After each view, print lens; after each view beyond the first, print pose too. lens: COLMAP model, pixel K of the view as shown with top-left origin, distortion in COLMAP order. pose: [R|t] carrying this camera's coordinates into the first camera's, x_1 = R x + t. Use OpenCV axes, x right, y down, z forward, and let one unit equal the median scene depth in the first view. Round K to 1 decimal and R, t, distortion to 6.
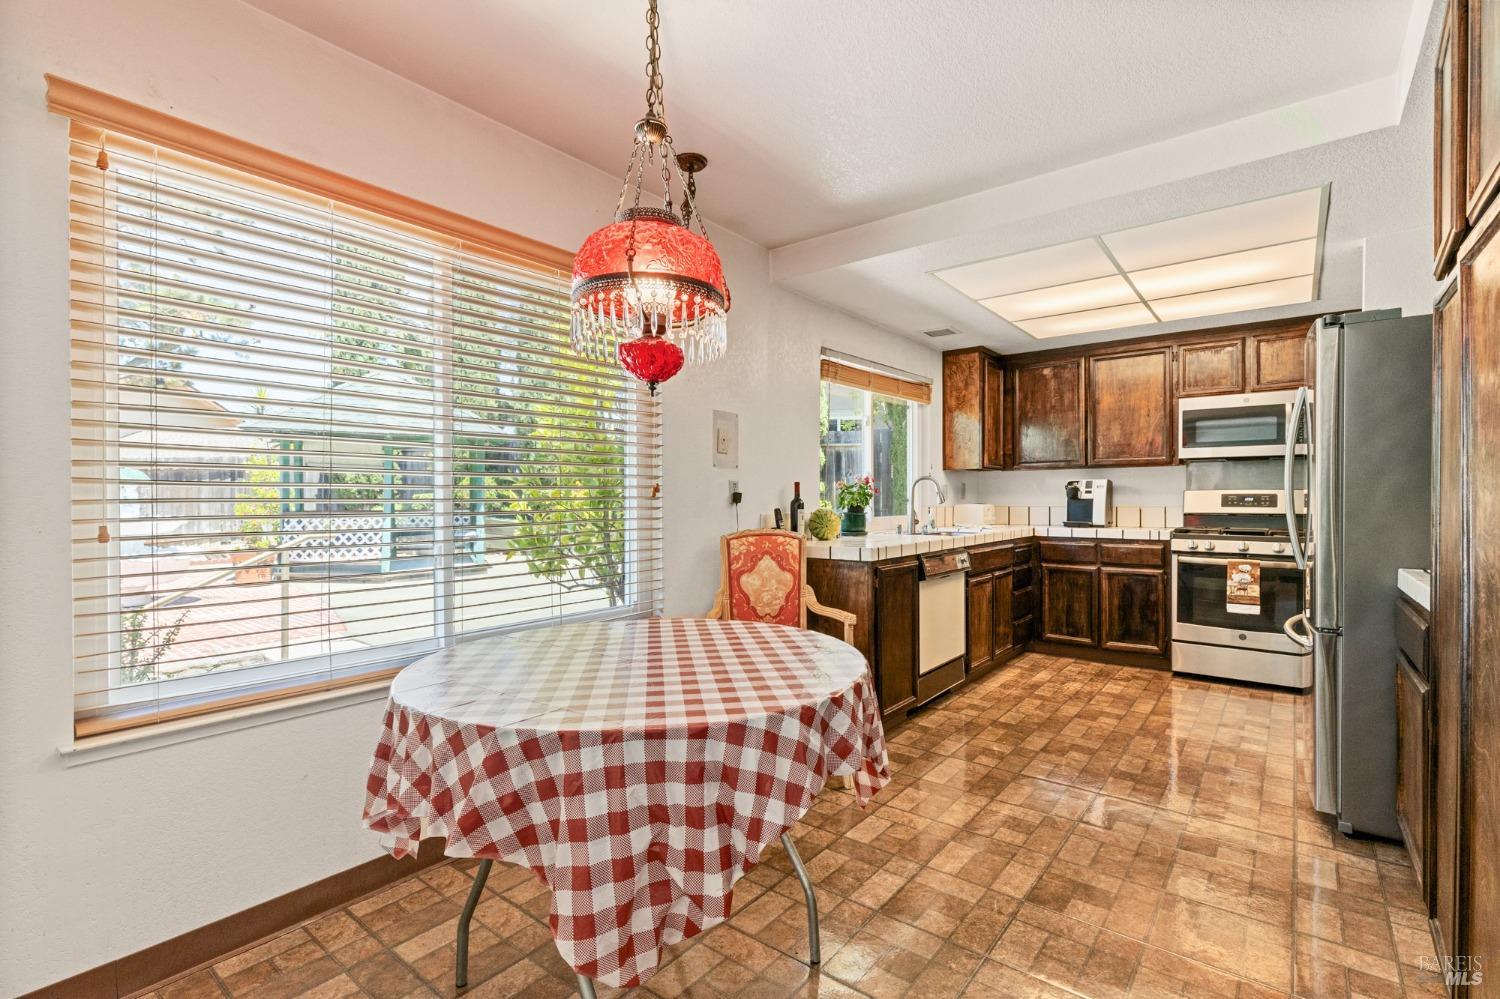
lens RADIAL K [[680.5, 0, 757.3], [0, 680.5, 500.9], [0, 0, 1]] dist [0.004058, 0.000360]
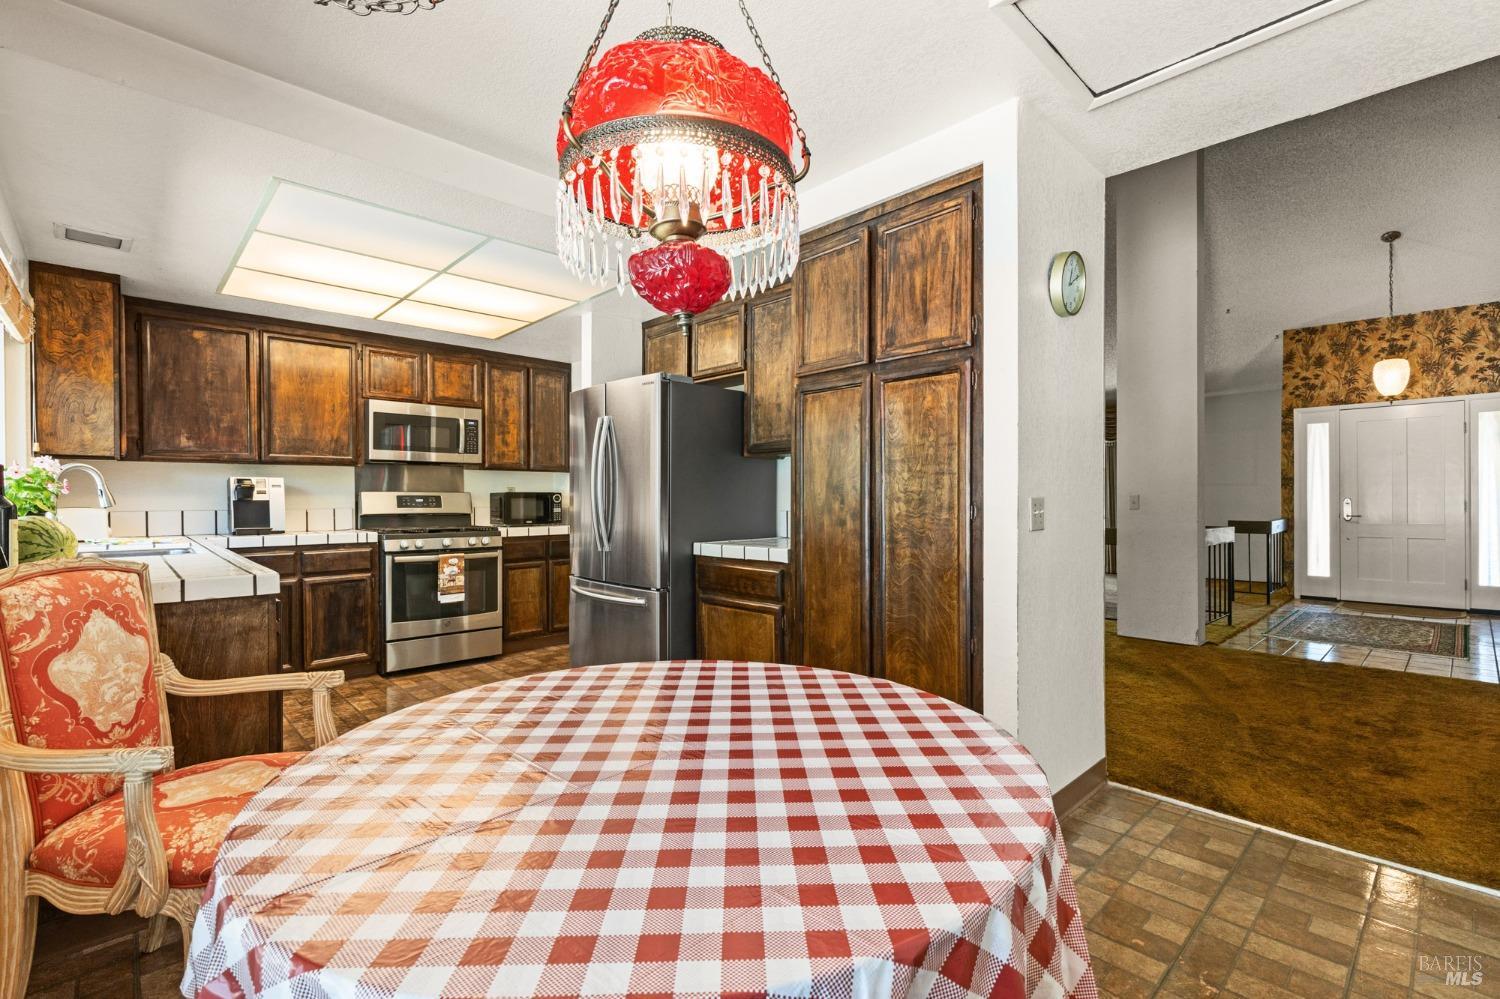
lens RADIAL K [[676.3, 0, 762.8], [0, 676.3, 496.5], [0, 0, 1]] dist [0.009482, -0.000139]
pose [[0.142157, 0.005229, 0.989830, -0.283100], [0.006897, 0.999957, -0.006273, 0.001932], [-0.989820, 0.007719, 0.142114, 0.301067]]
